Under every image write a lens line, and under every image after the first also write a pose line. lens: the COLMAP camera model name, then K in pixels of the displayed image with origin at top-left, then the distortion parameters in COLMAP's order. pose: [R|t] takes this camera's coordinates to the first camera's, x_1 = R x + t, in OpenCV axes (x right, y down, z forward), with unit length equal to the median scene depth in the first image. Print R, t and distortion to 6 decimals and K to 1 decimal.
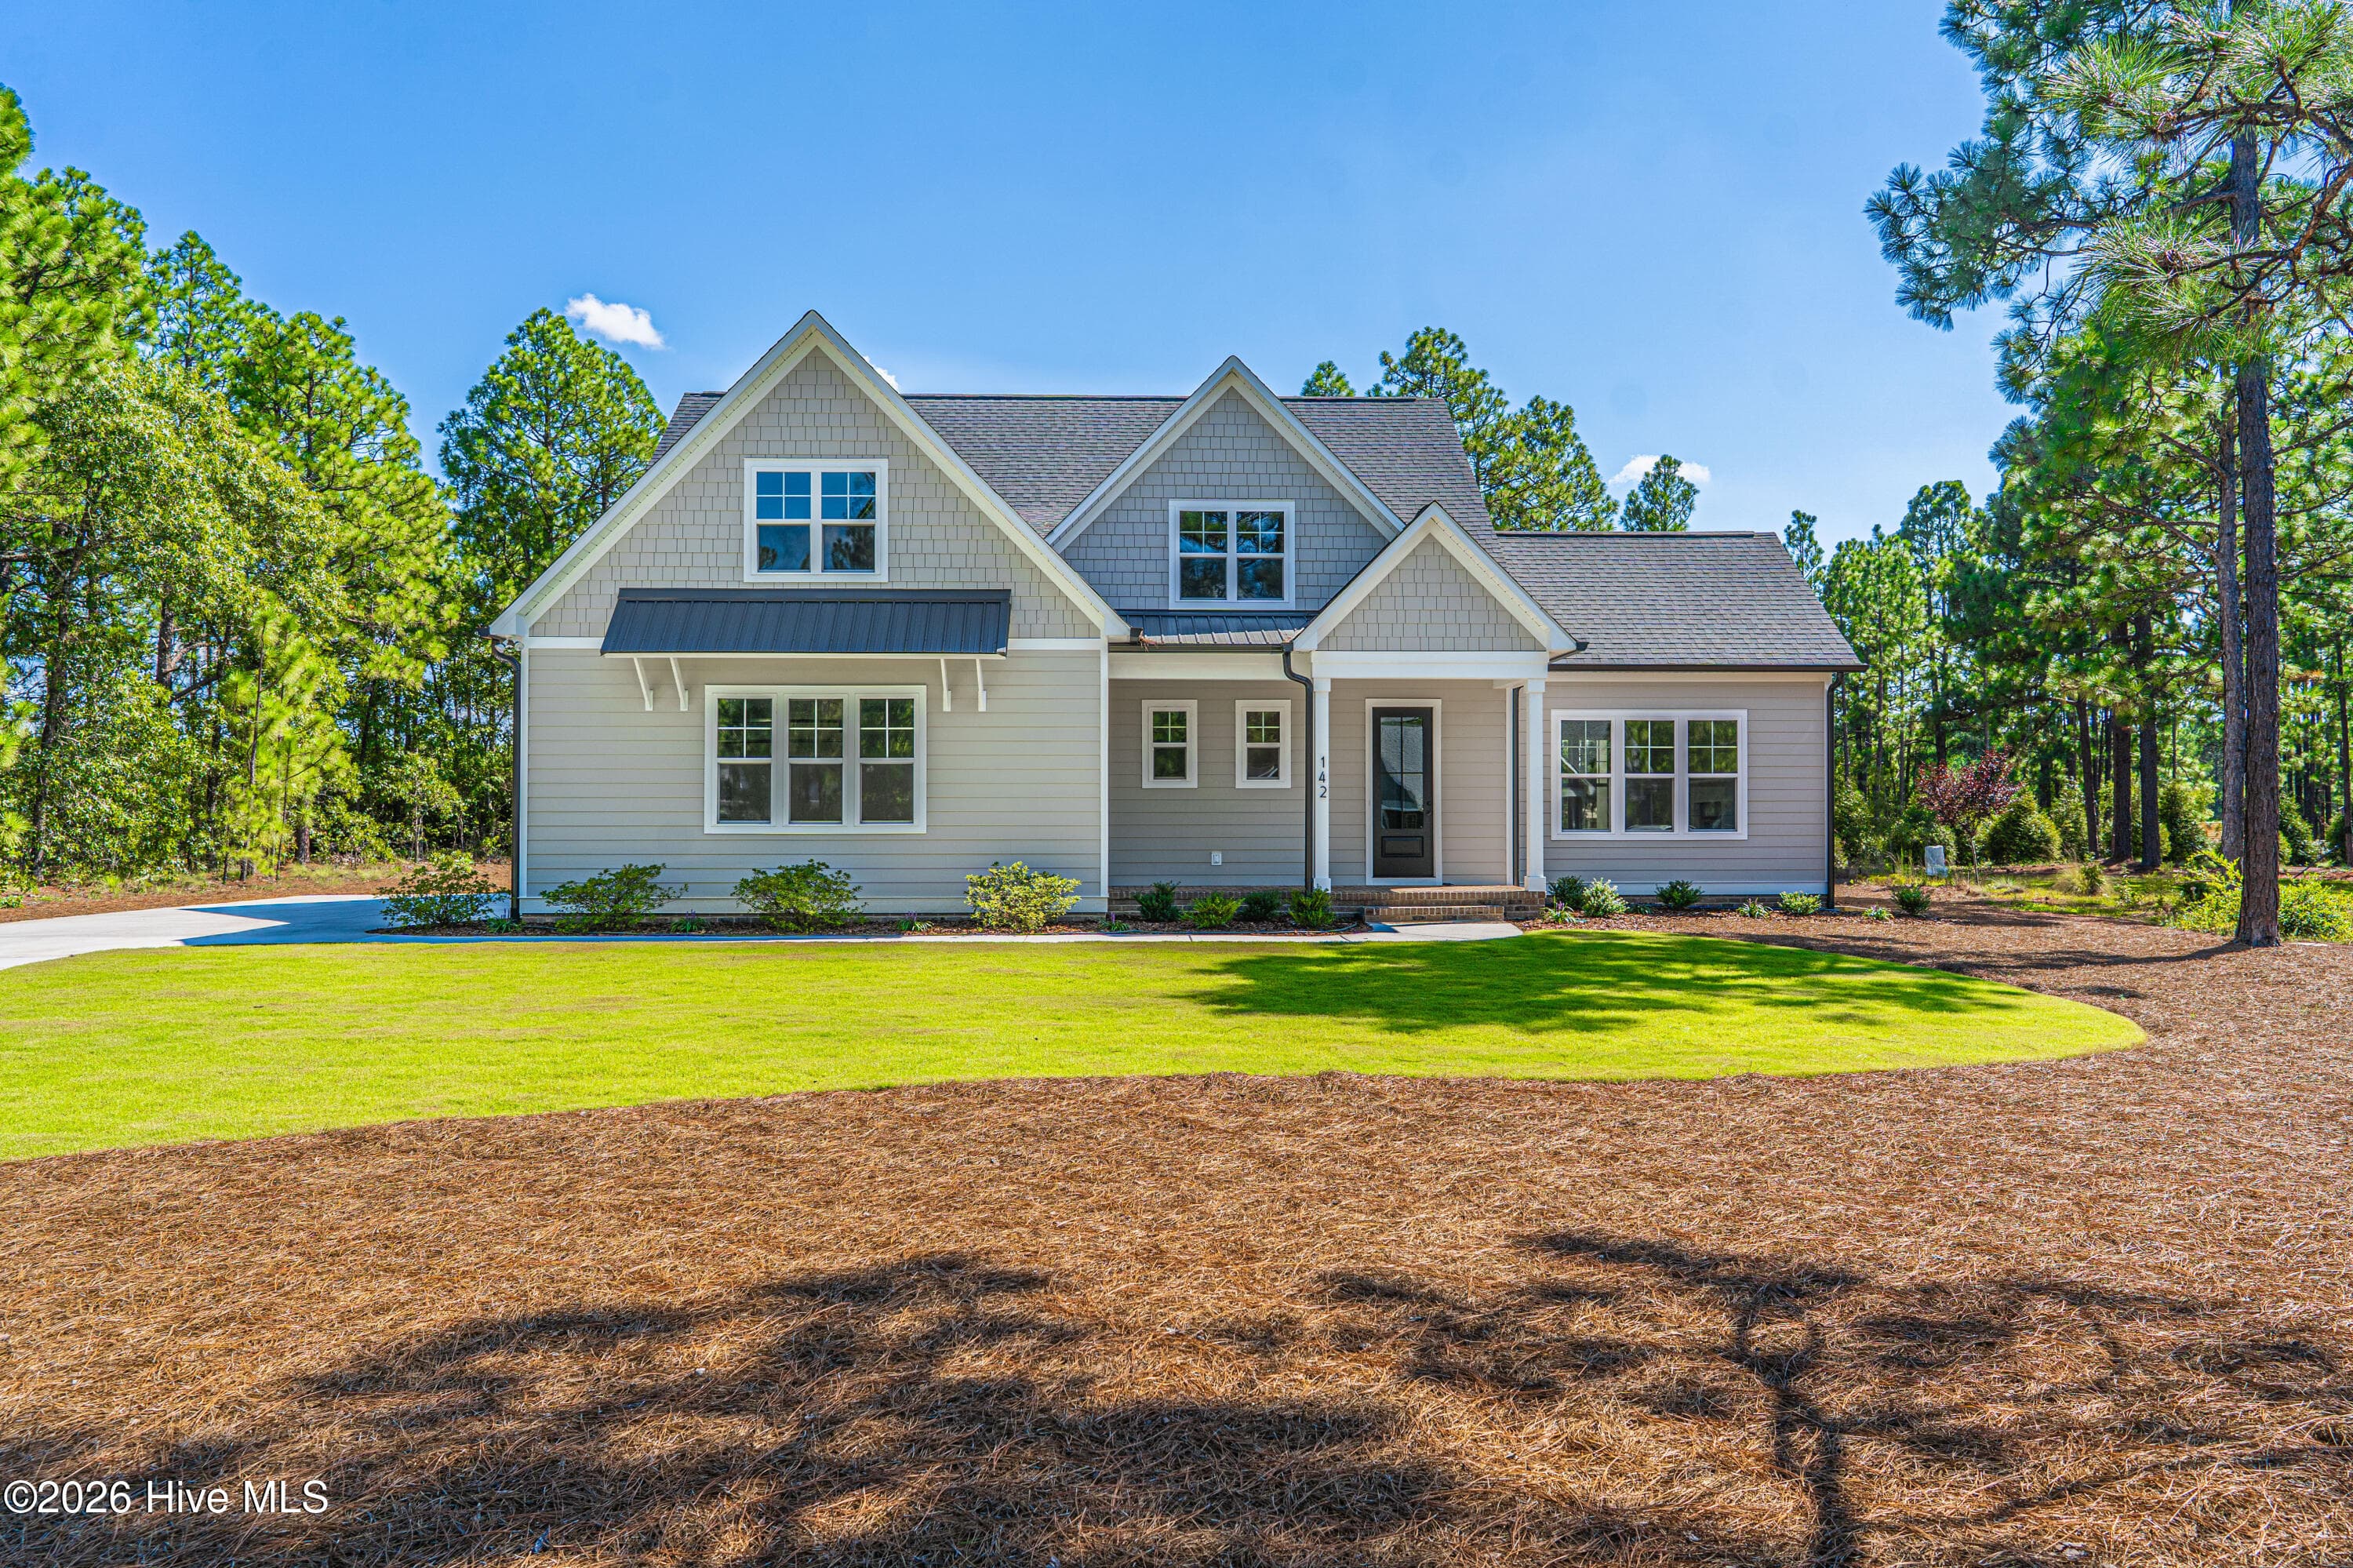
lens RADIAL K [[1536.1, 0, 1158.1], [0, 1536.1, 806.8], [0, 0, 1]] dist [-0.002421, 0.001327]
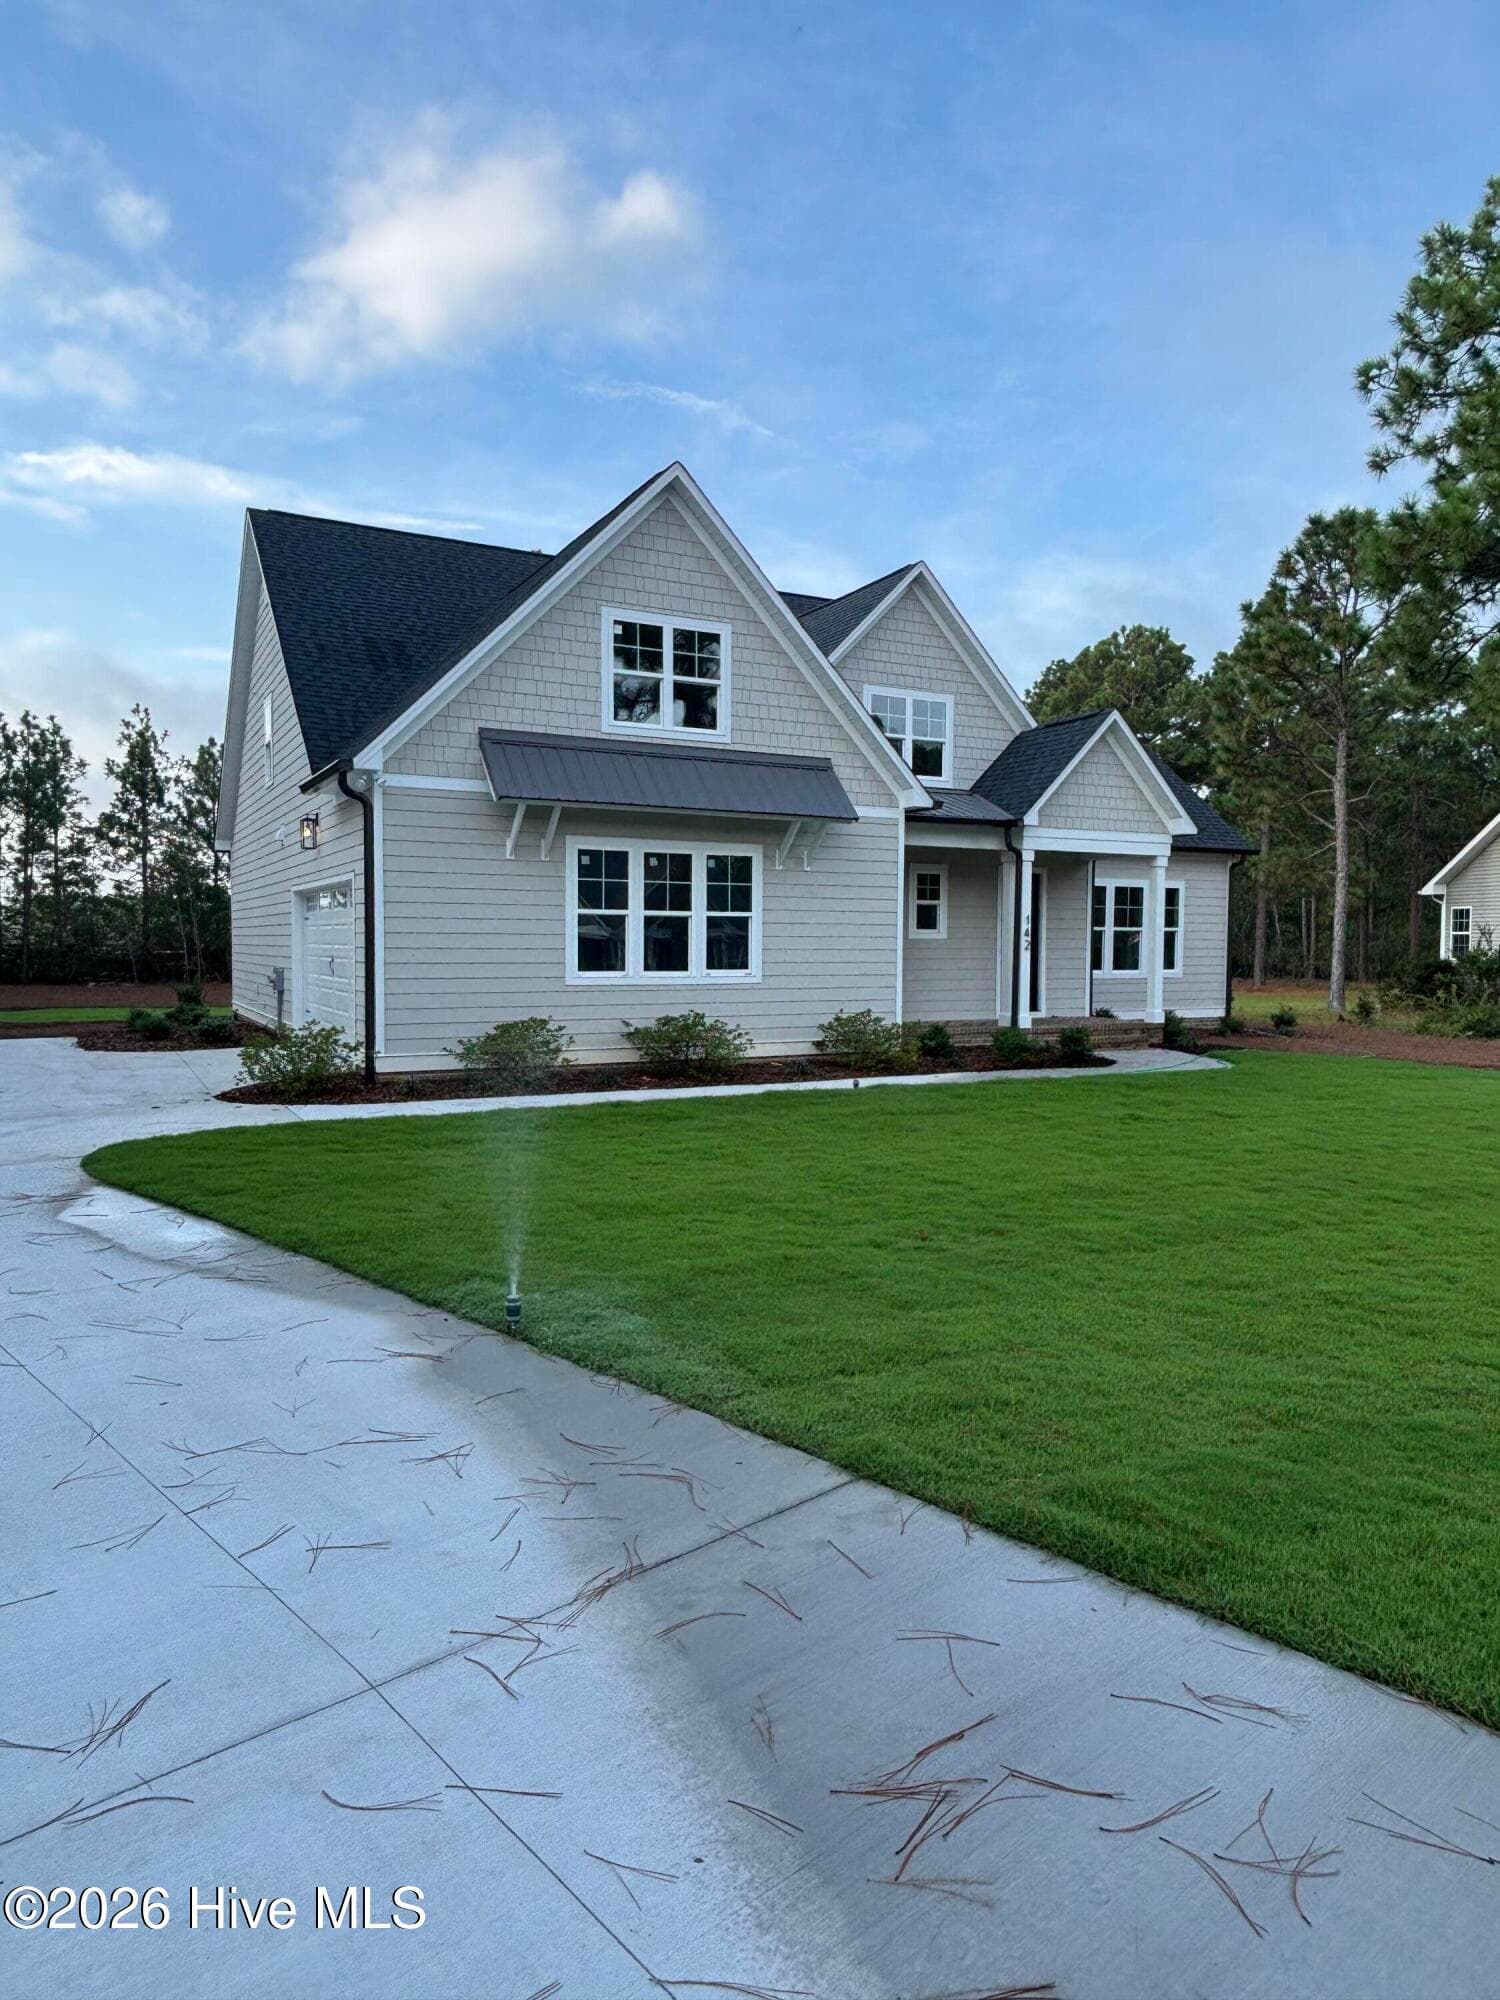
lens RADIAL K [[1251.6, 0, 750.0], [0, 1251.6, 1000.0], [0, 0, 1]] dist [0.035078, -0.000588]
pose [[0.899762, -0.014379, 0.436144, -0.515646], [-0.009984, 0.998517, 0.053517, -0.016541], [-0.436267, -0.052507, 0.898284, 0.210055]]
